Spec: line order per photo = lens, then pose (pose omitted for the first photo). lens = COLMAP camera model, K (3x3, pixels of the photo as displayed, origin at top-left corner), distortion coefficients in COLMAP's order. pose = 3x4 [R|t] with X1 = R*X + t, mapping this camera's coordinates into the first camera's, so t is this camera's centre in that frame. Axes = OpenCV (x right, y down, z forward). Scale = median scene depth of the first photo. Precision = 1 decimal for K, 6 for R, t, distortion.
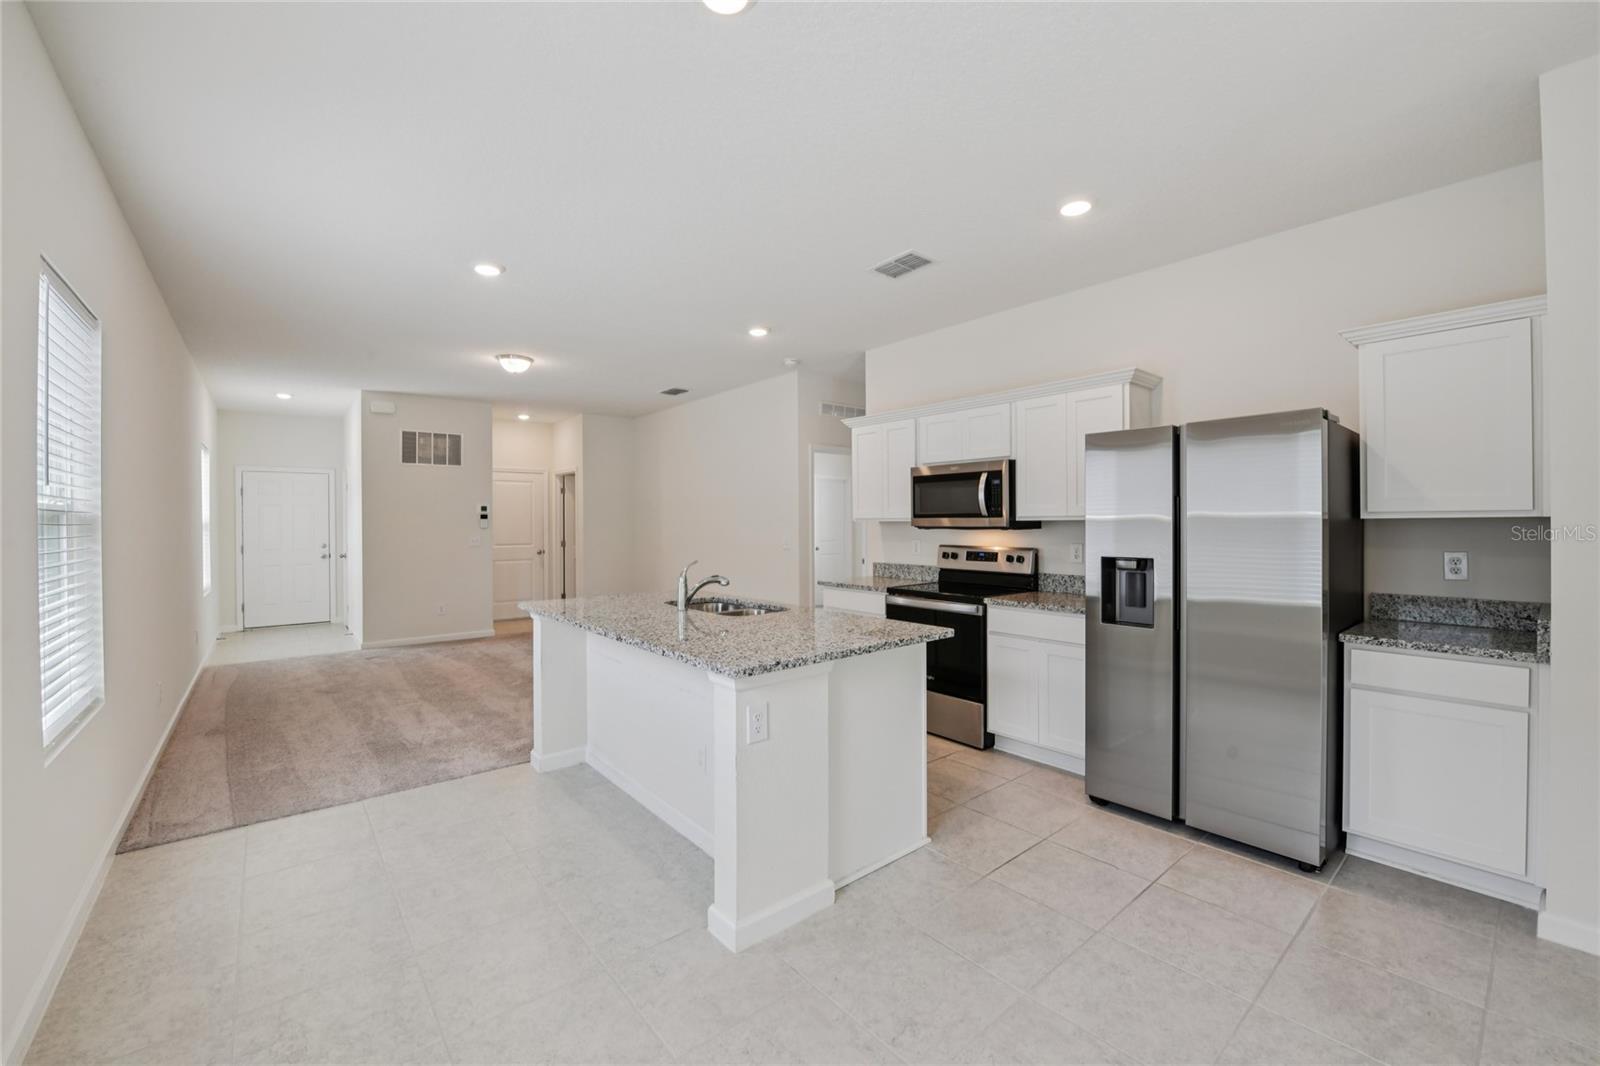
lens RADIAL K [[649.0, 0, 806.1], [0, 649.0, 525.3], [0, 0, 1]] dist [-0.020433, -0.000169]
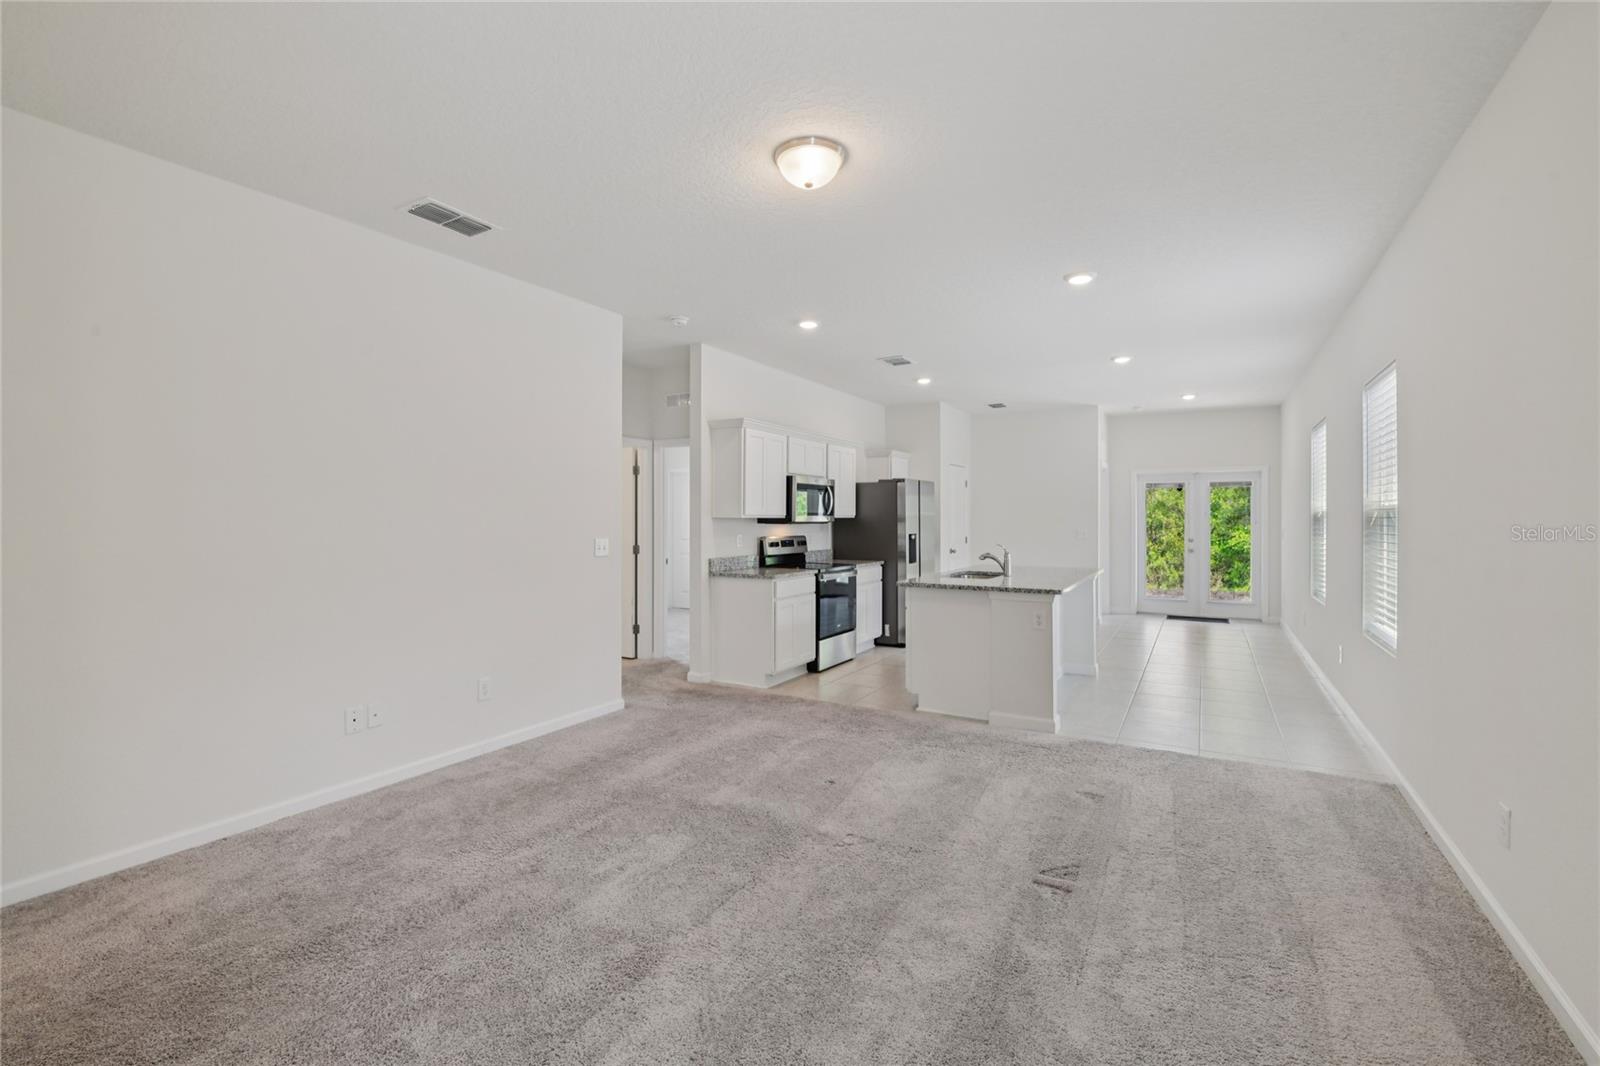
lens RADIAL K [[696.0, 0, 799.6], [0, 696.0, 517.8], [0, 0, 1]] dist [-0.016510, -0.000068]
pose [[-0.340314, 0.005291, 0.940297, -1.240940], [0.006887, 0.999971, -0.003134, -0.002229], [-0.940287, 0.005410, -0.340341, 1.606057]]
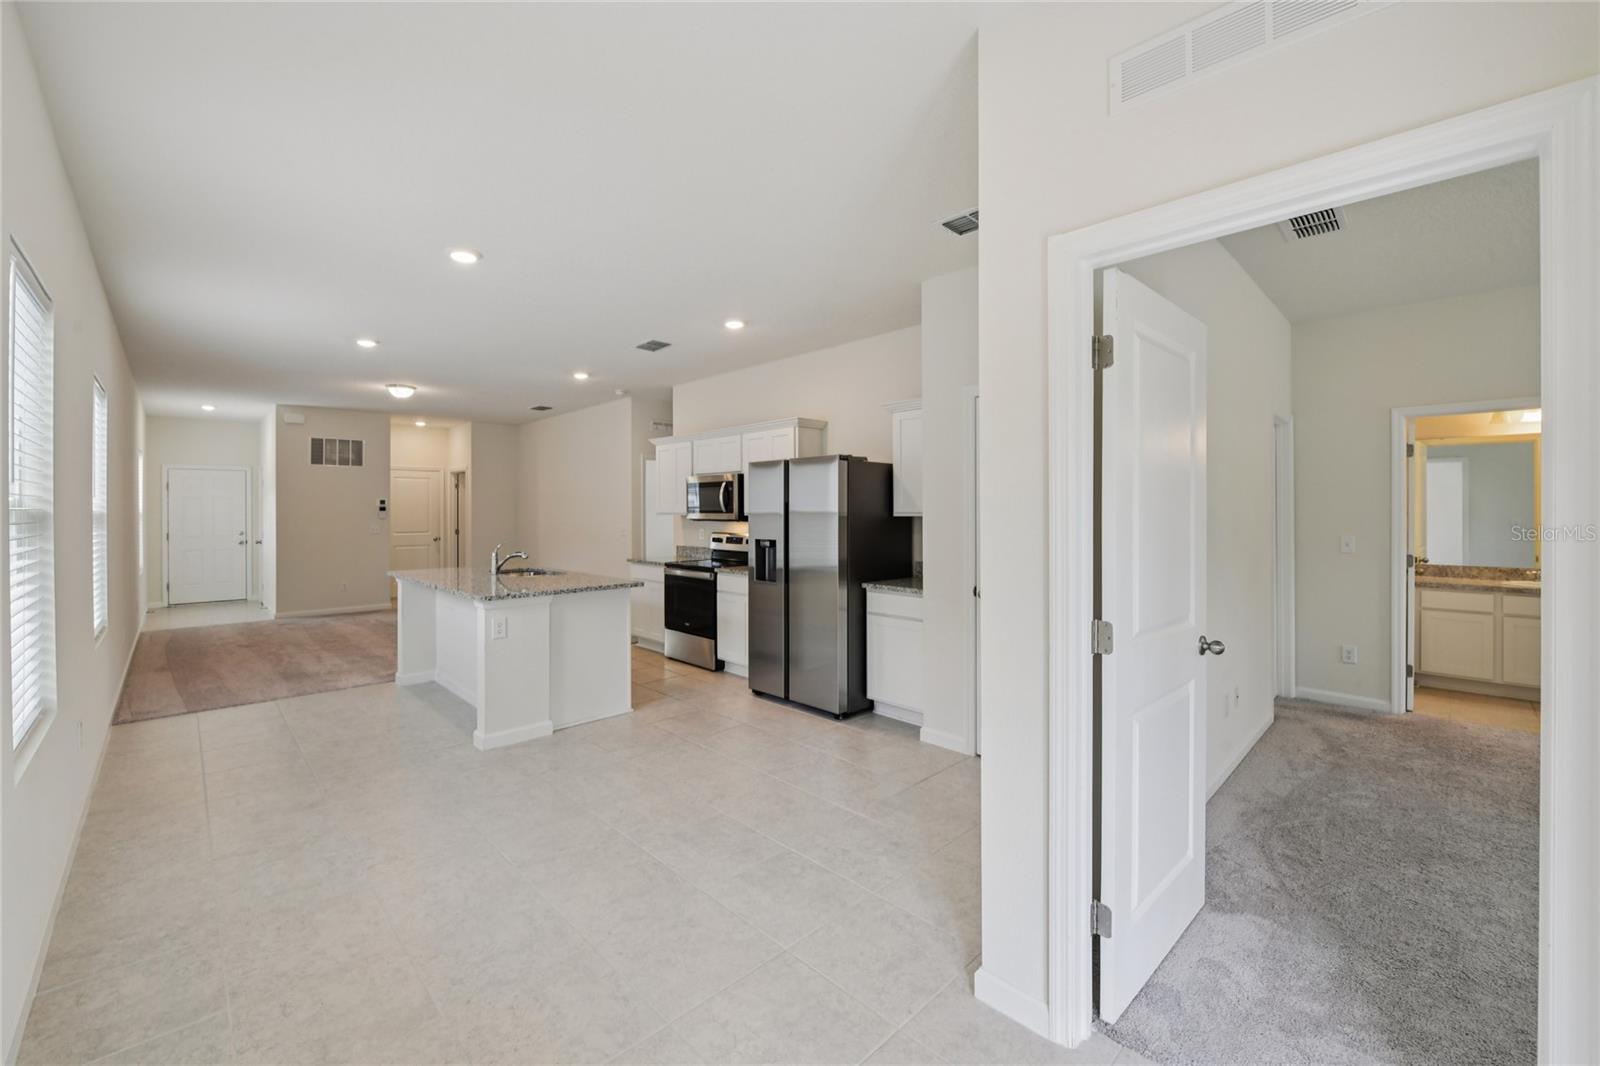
lens RADIAL K [[654.0, 0, 797.0], [0, 654.0, 512.2], [0, 0, 1]] dist [-0.024288, -0.000128]
pose [[0.997172, 0.002788, 0.075107, 0.323243], [-0.002556, 0.999992, -0.003177, -0.010061], [-0.075115, 0.002976, 0.997170, -0.464055]]
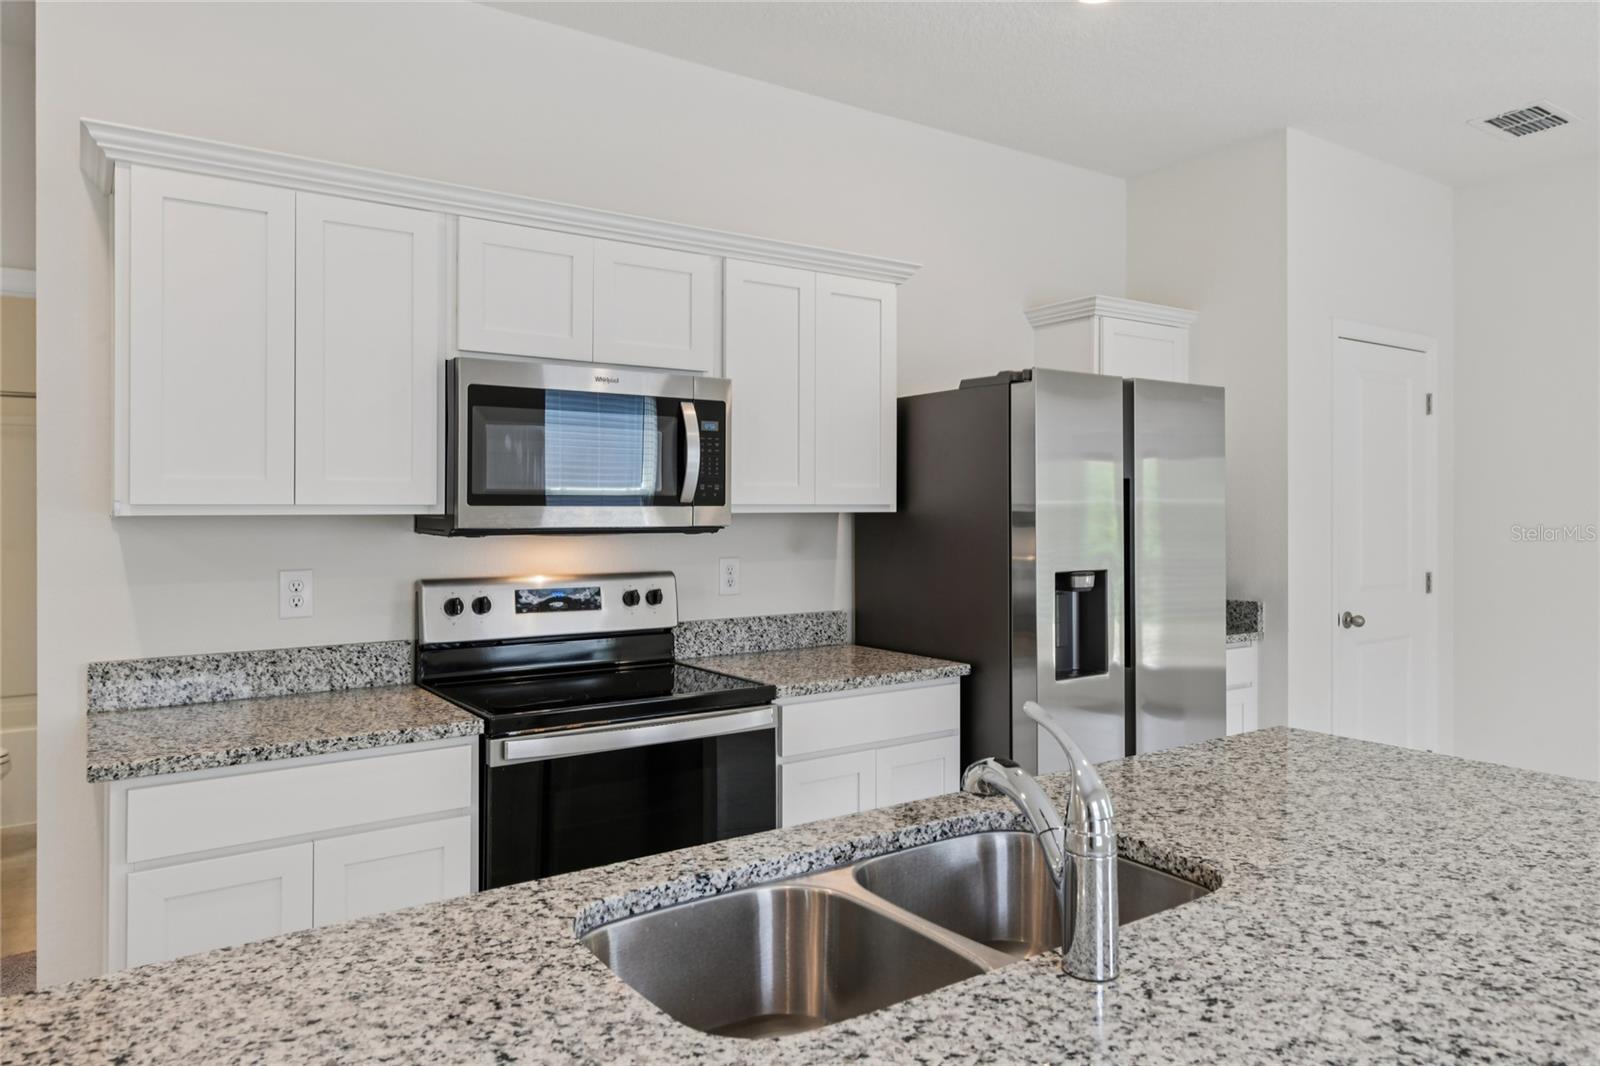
lens RADIAL K [[1052.8, 0, 798.9], [0, 1052.8, 515.4], [0, 0, 1]] dist [0.003985, 0.000244]
pose [[0.093617, 0.000317, 0.995608, -0.413614], [0.006224, 0.999980, -0.000904, -0.004552], [-0.995589, 0.006281, 0.093613, 0.848681]]
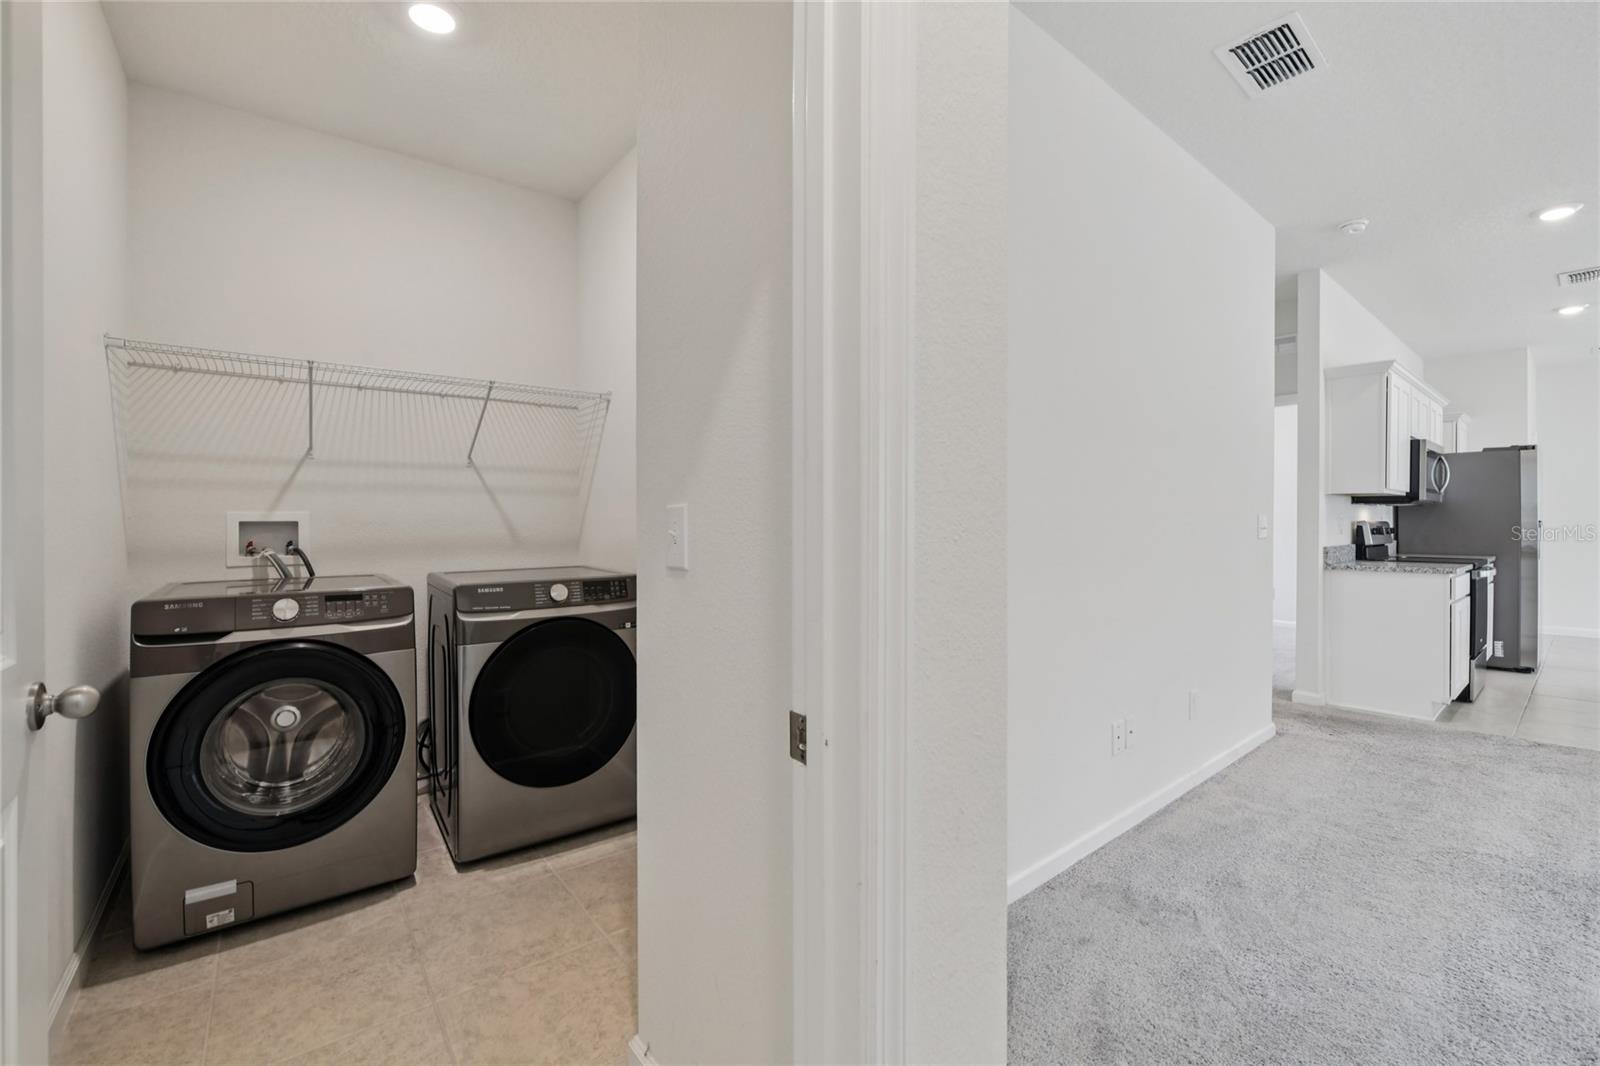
lens RADIAL K [[682.1, 0, 838.6], [0, 682.1, 530.2], [0, 0, 1]] dist [0.000675, 0.000040]
pose [[-0.034150, -0.006855, 0.999393, -0.905423], [0.008282, 0.999940, 0.007141, 0.034279], [-0.999382, 0.008521, -0.034092, 2.100923]]
